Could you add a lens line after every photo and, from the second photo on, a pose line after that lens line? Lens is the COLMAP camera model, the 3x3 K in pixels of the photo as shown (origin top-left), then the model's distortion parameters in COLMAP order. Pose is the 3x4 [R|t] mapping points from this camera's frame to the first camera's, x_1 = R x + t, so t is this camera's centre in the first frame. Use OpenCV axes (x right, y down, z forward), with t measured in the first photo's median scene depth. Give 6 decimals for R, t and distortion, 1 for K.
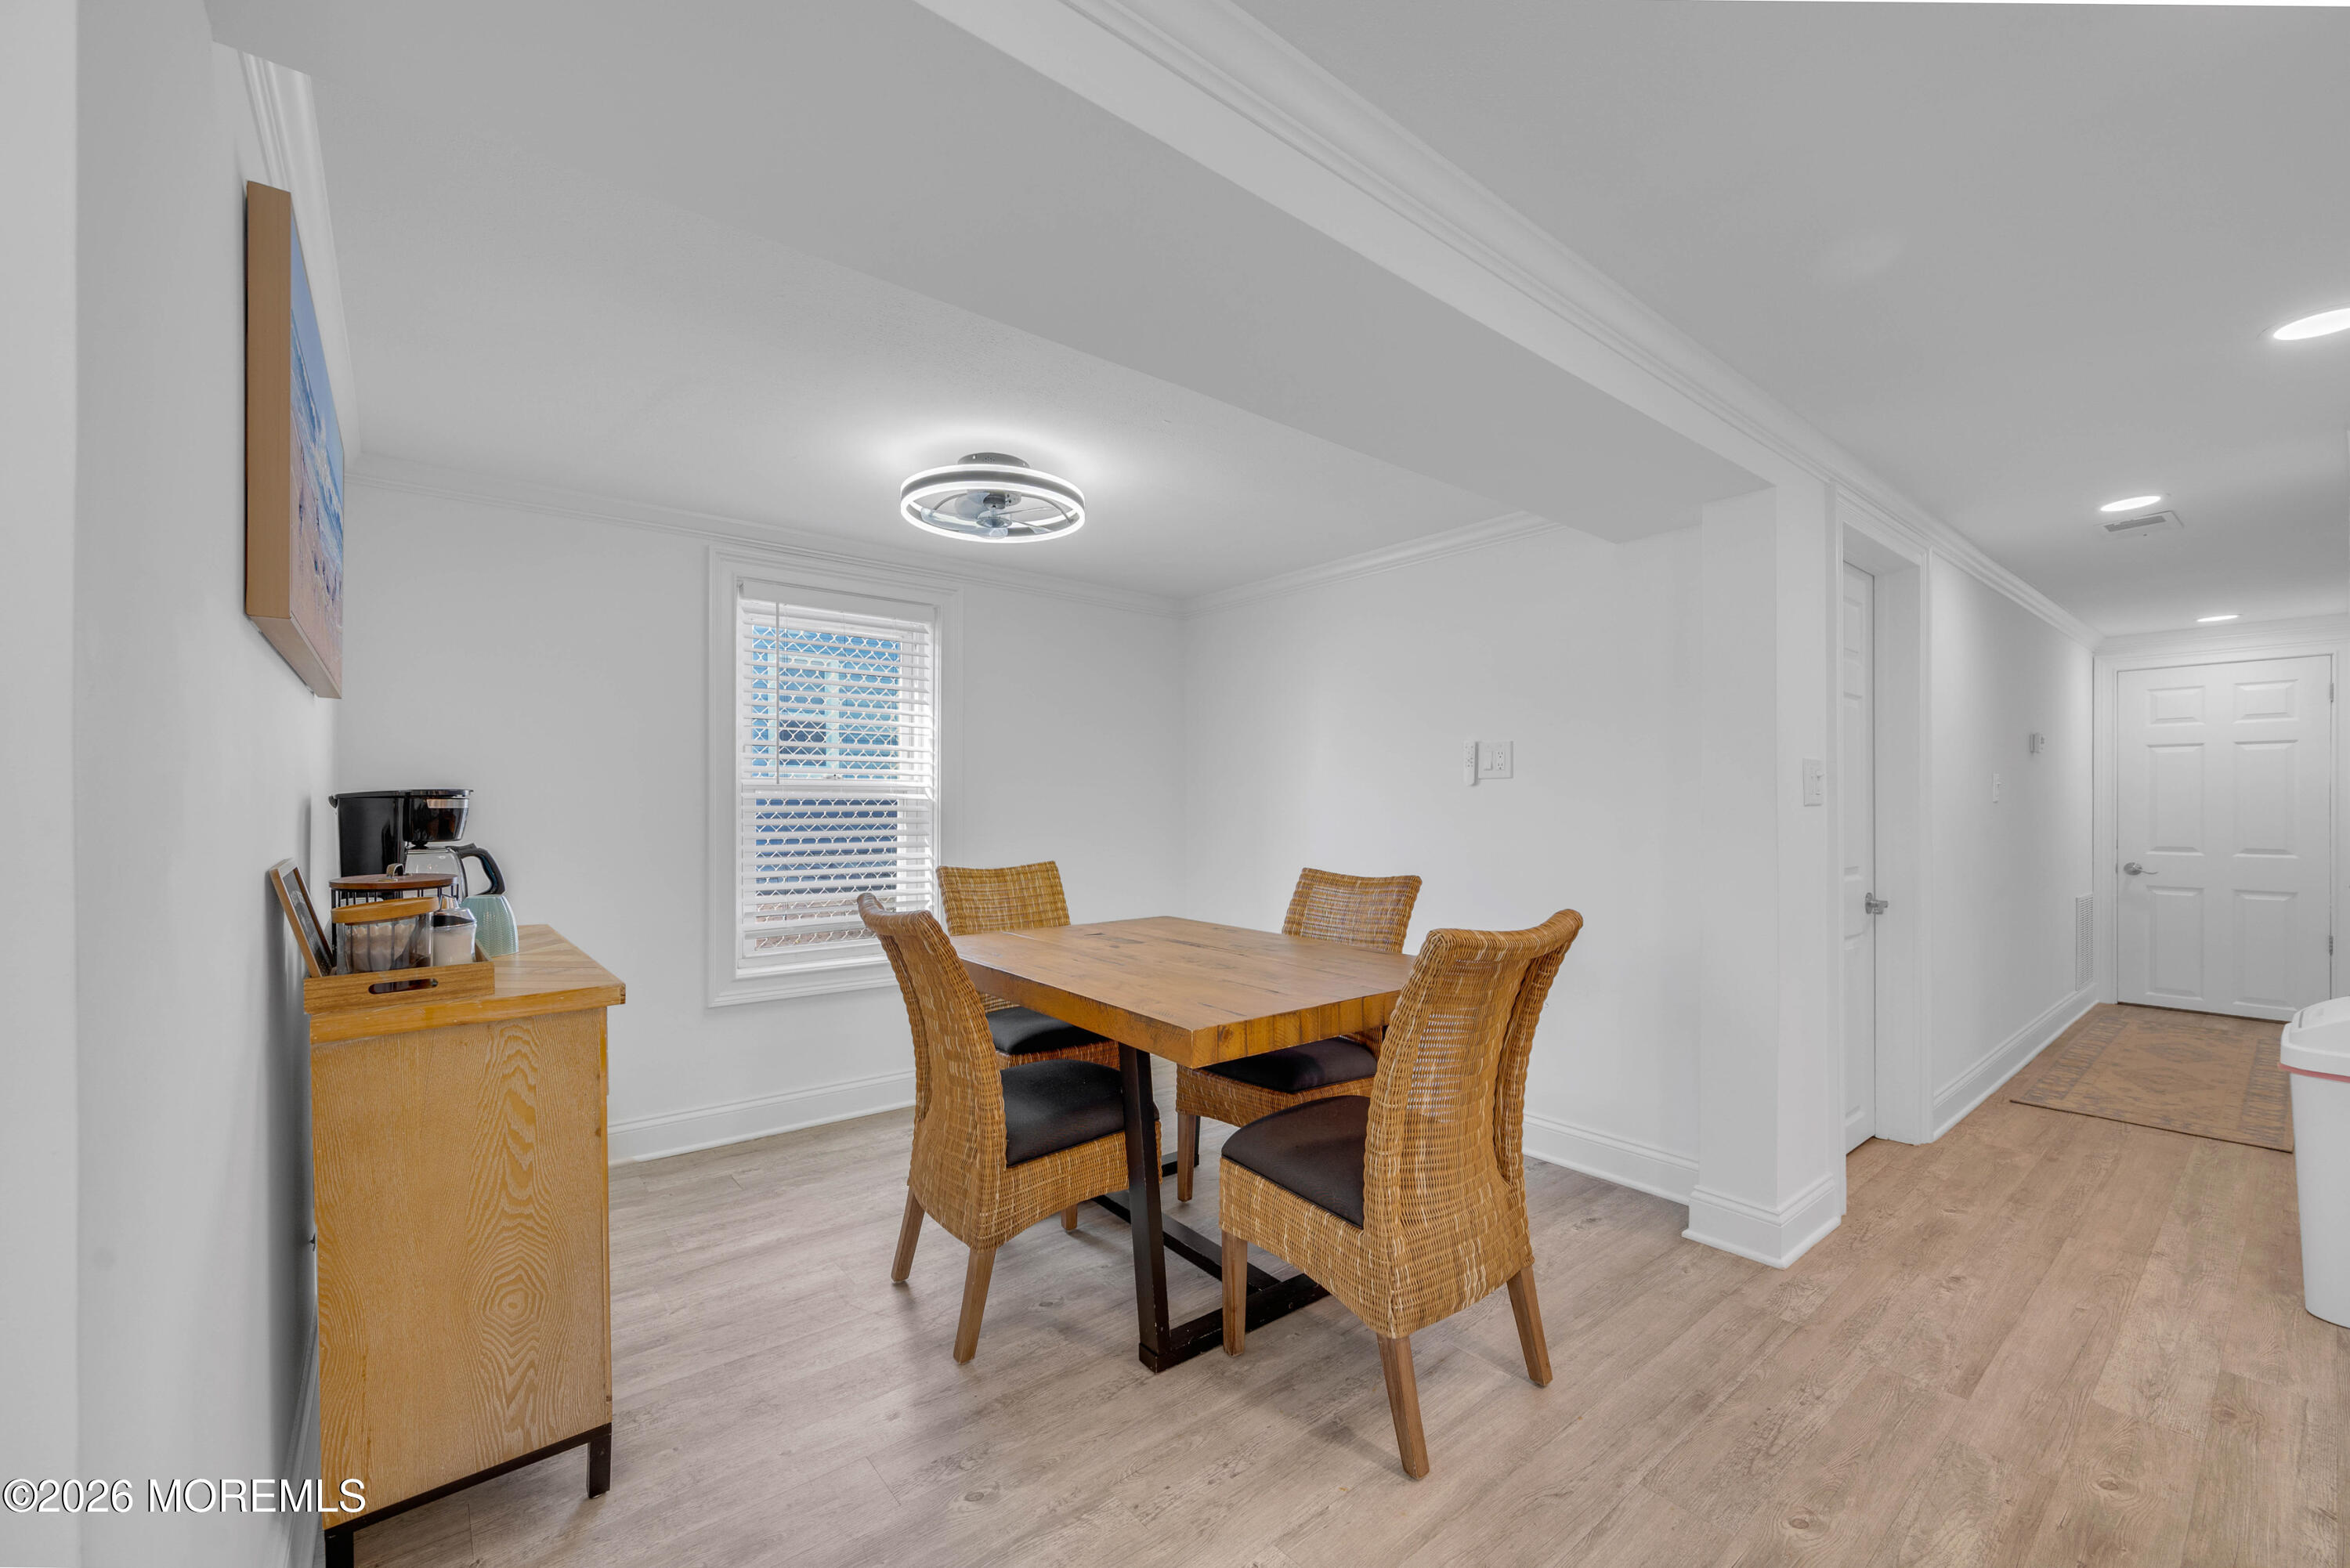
lens RADIAL K [[929.3, 0, 1179.3], [0, 929.3, 815.2], [0, 0, 1]] dist [0.000930, 0.000120]
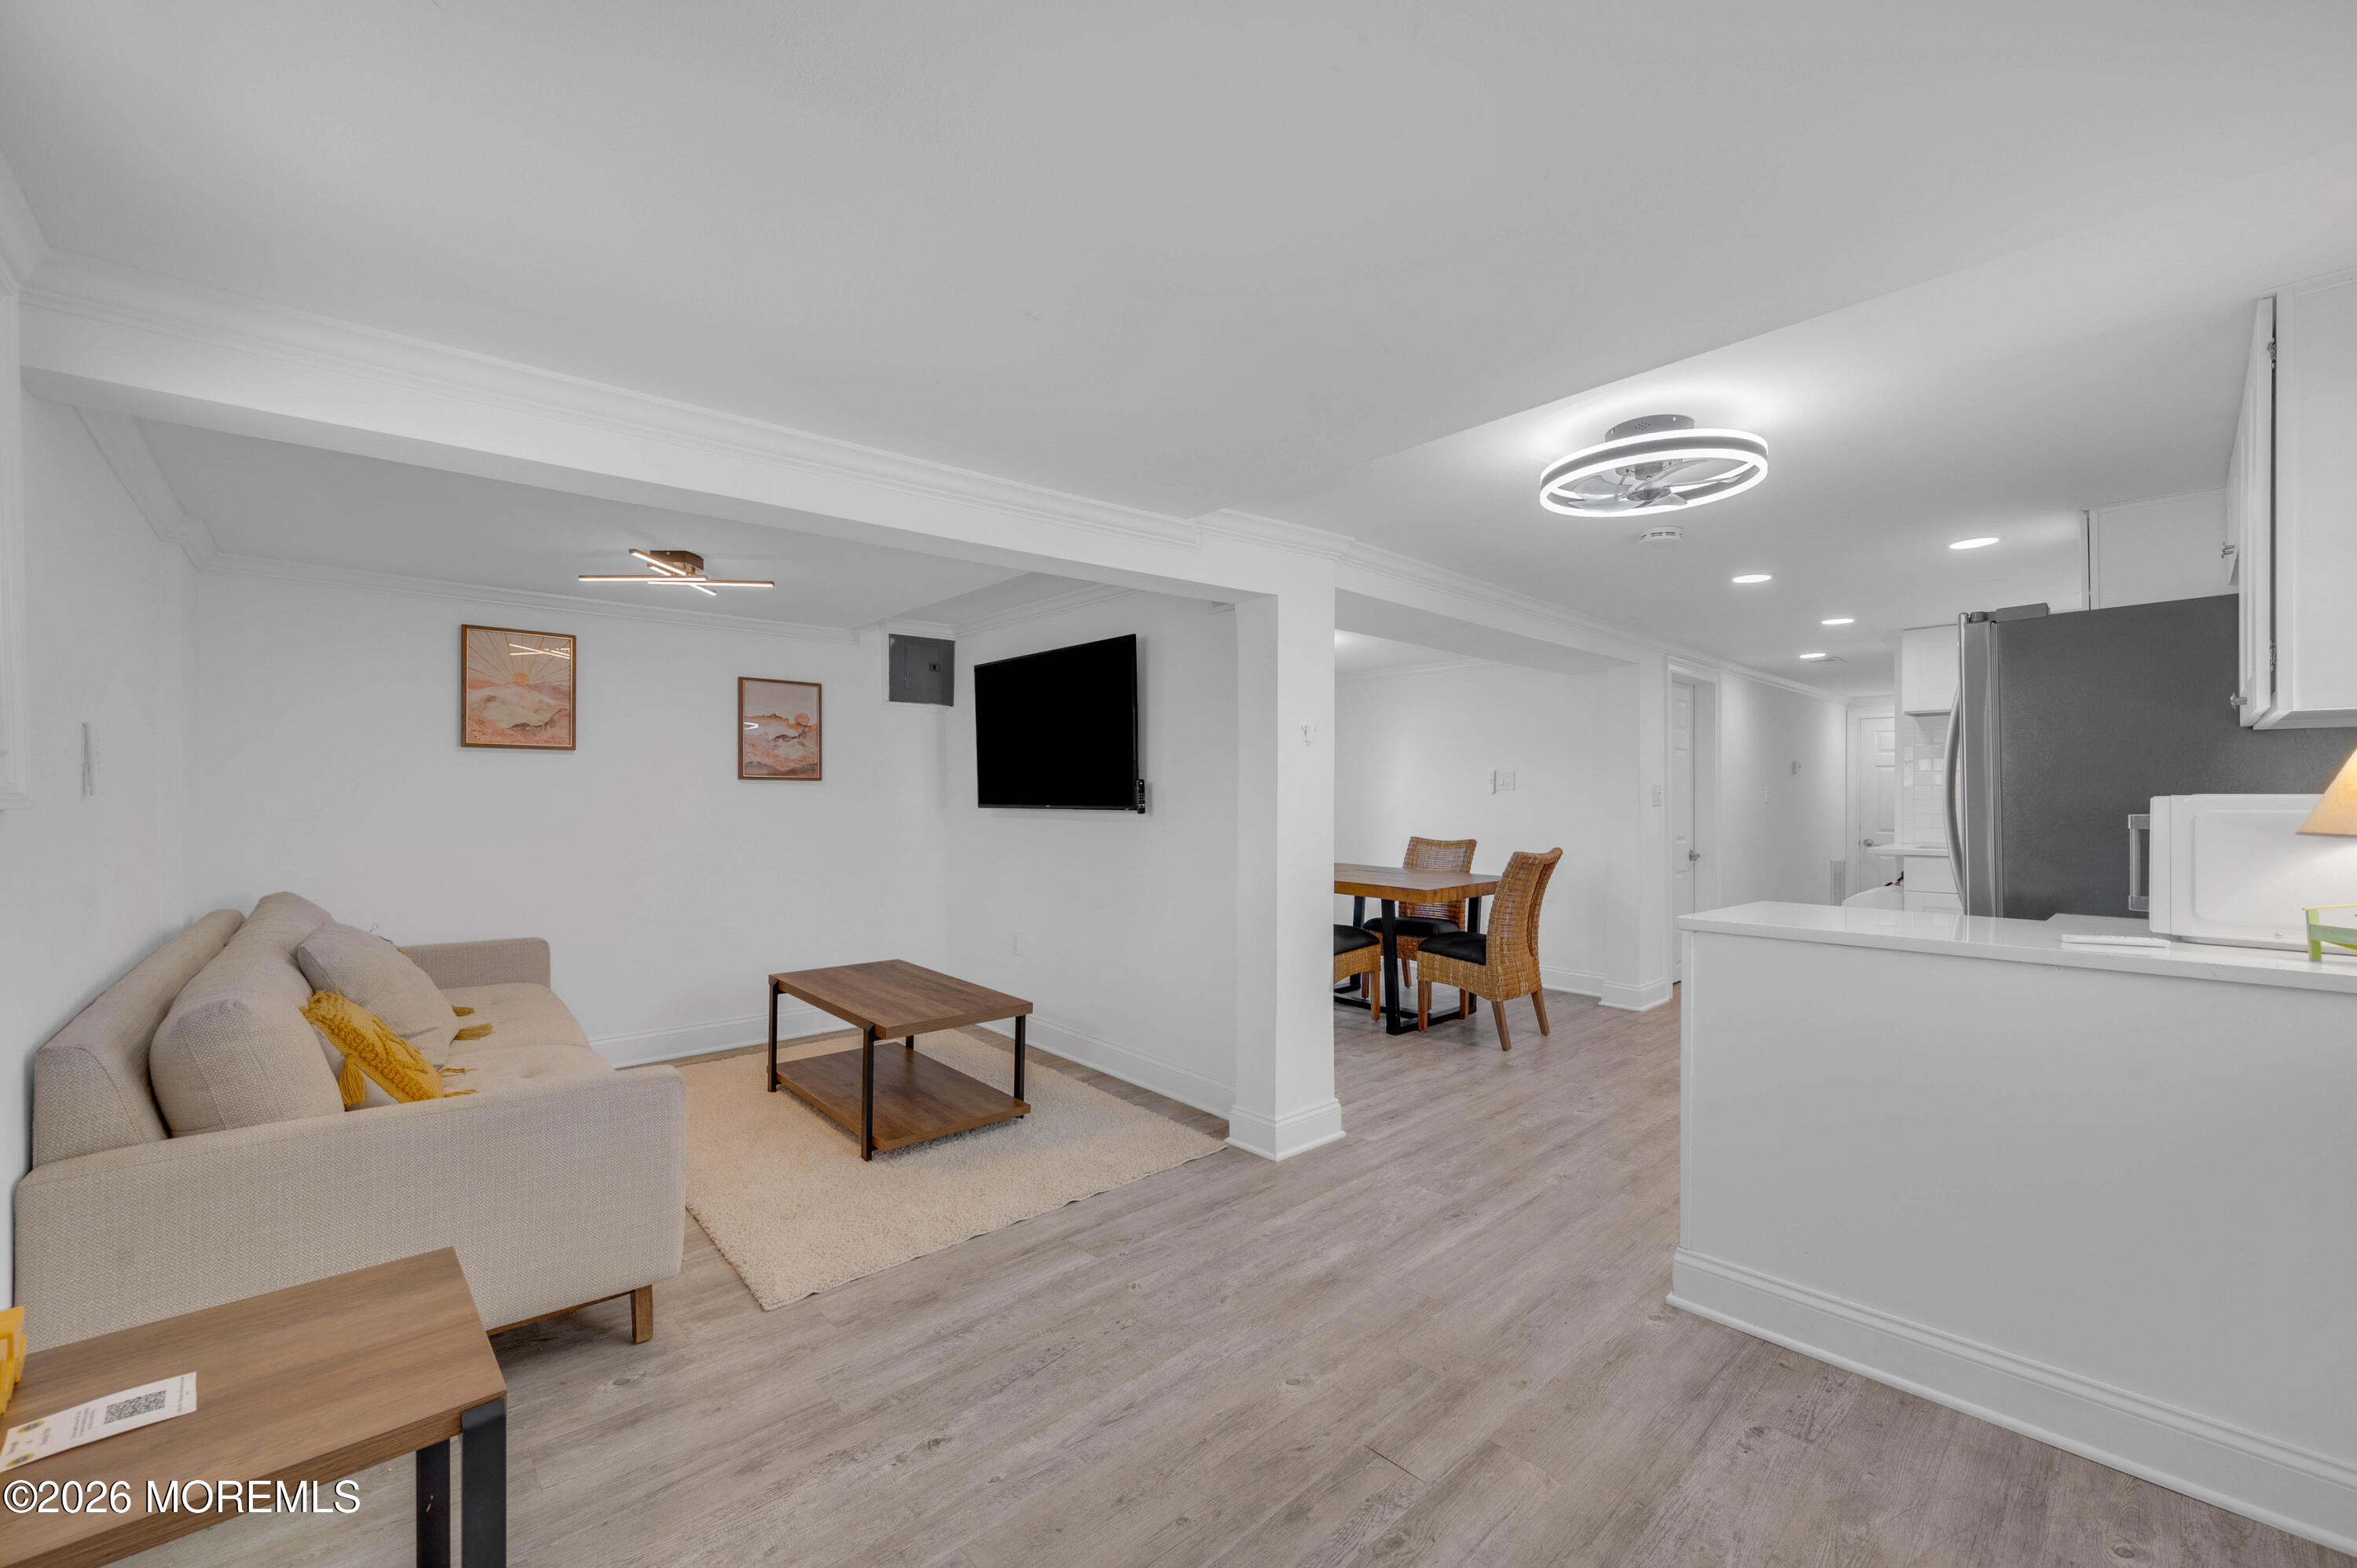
lens RADIAL K [[932.1, 0, 1191.1], [0, 932.1, 795.3], [0, 0, 1]] dist [0.000930, 0.000120]
pose [[0.996451, 0.004669, 0.084042, -0.581067], [-0.004060, 0.999964, -0.007411, -0.015122], [-0.084073, 0.007043, 0.996435, -1.070680]]
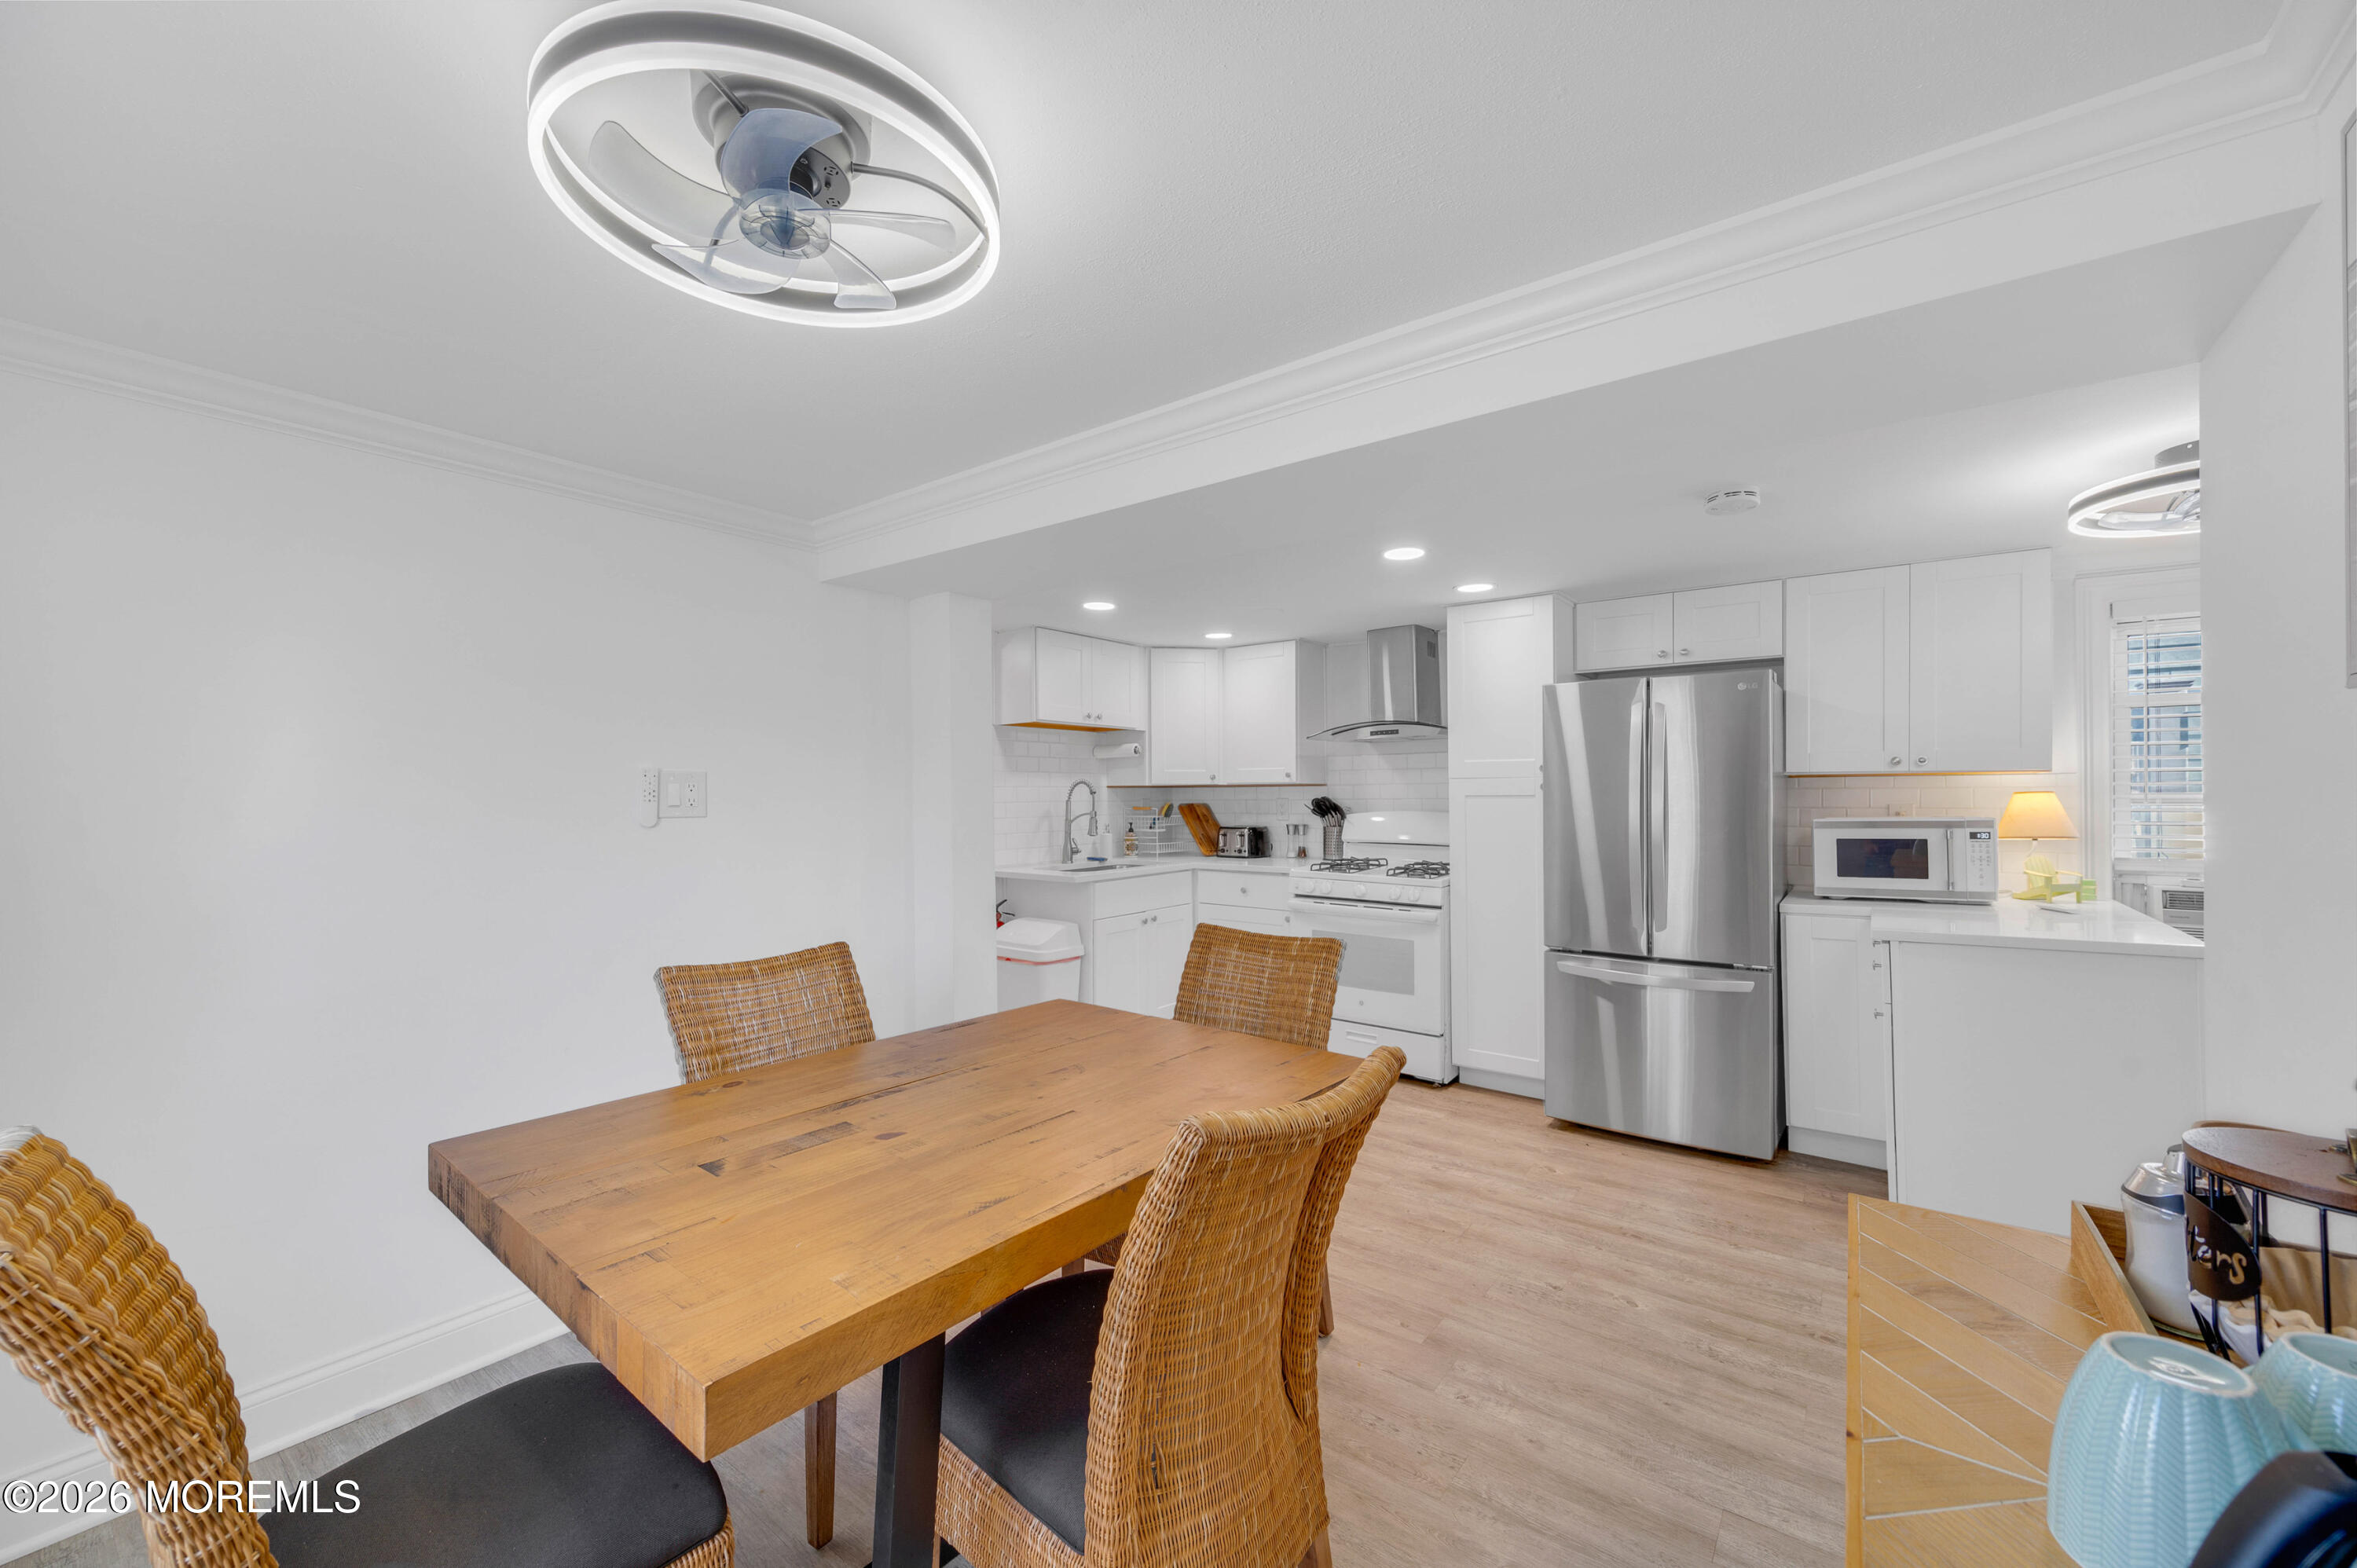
lens RADIAL K [[932.1, 0, 1177.6], [0, 932.1, 786.8], [0, 0, 1]] dist [0.000930, 0.000120]
pose [[-0.245001, 0.013816, 0.969424, -0.679169], [0.009165, 0.999887, -0.011934, -0.065216], [-0.969480, 0.005961, -0.245100, 0.976241]]
